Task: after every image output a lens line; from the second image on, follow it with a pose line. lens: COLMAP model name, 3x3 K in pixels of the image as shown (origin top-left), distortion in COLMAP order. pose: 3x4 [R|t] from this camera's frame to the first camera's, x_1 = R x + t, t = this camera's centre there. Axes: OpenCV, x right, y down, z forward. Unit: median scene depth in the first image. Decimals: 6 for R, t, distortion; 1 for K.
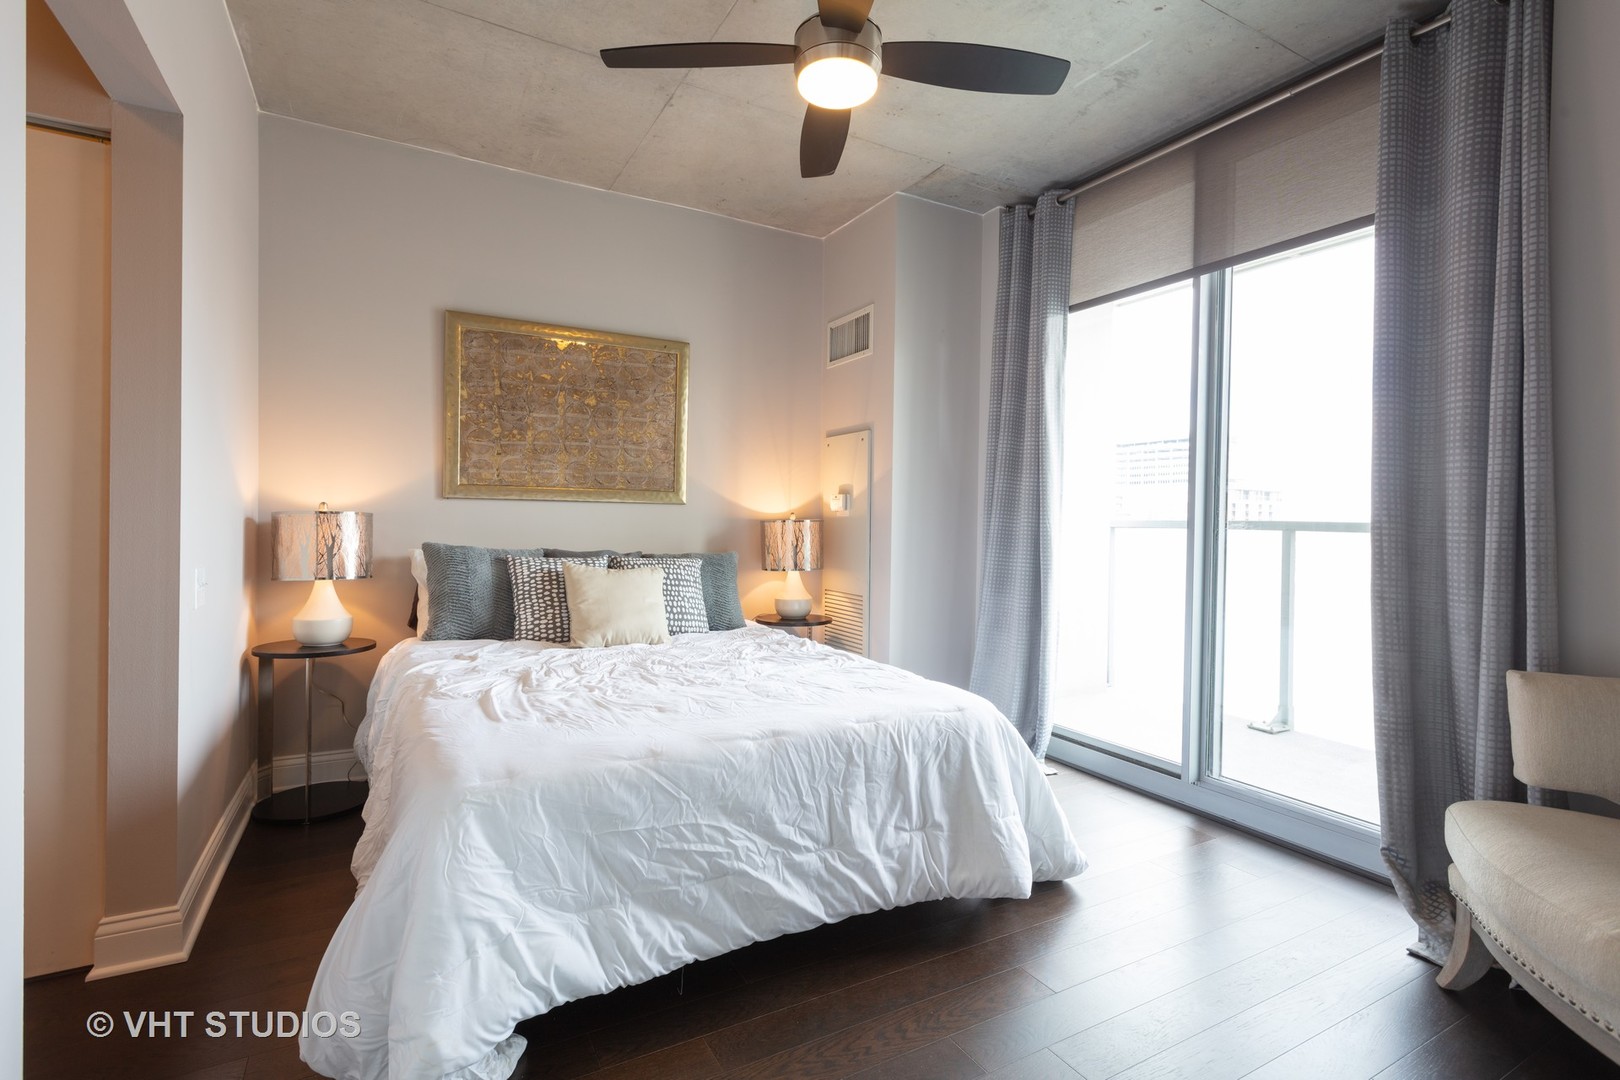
lens RADIAL K [[777.5, 0, 811.8], [0, 777.5, 532.5], [0, 0, 1]] dist [0.003058, 0.000354]
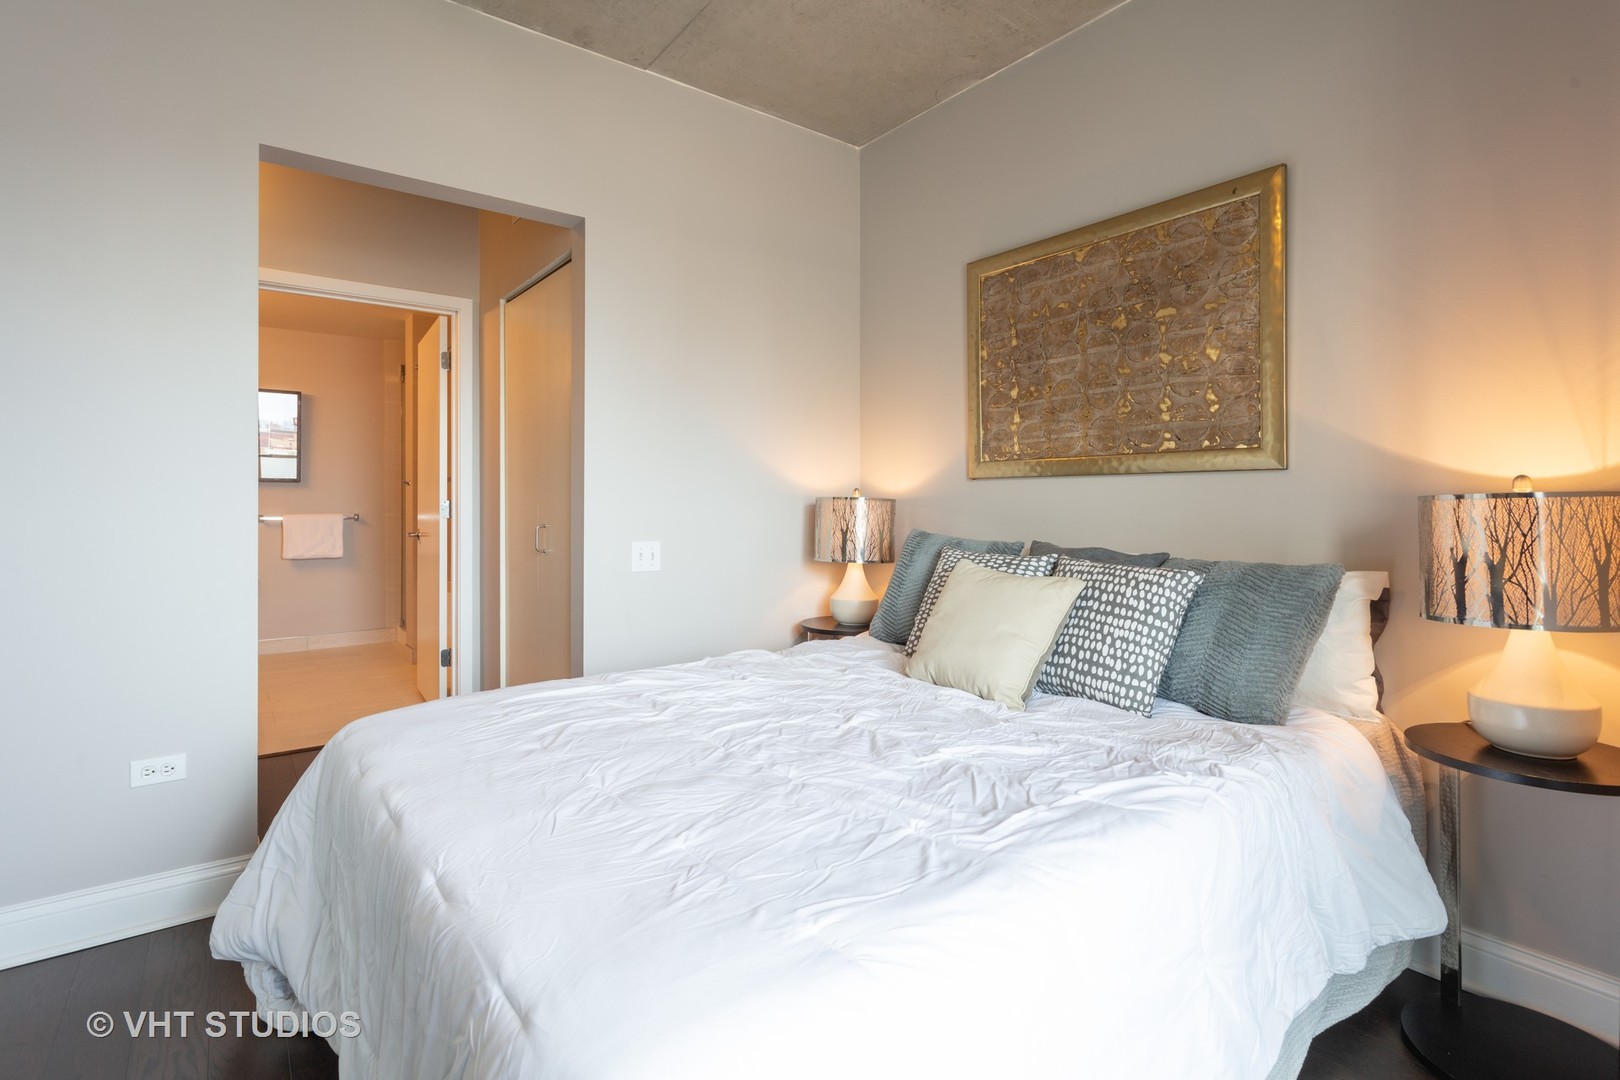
lens RADIAL K [[777.5, 0, 819.2], [0, 777.5, 498.0], [0, 0, 1]] dist [0.003058, 0.000354]
pose [[0.142910, -0.021632, -0.989499, 0.343183], [-0.015283, 0.999594, -0.024060, 0.000540], [0.989618, 0.018561, 0.142522, 0.673049]]
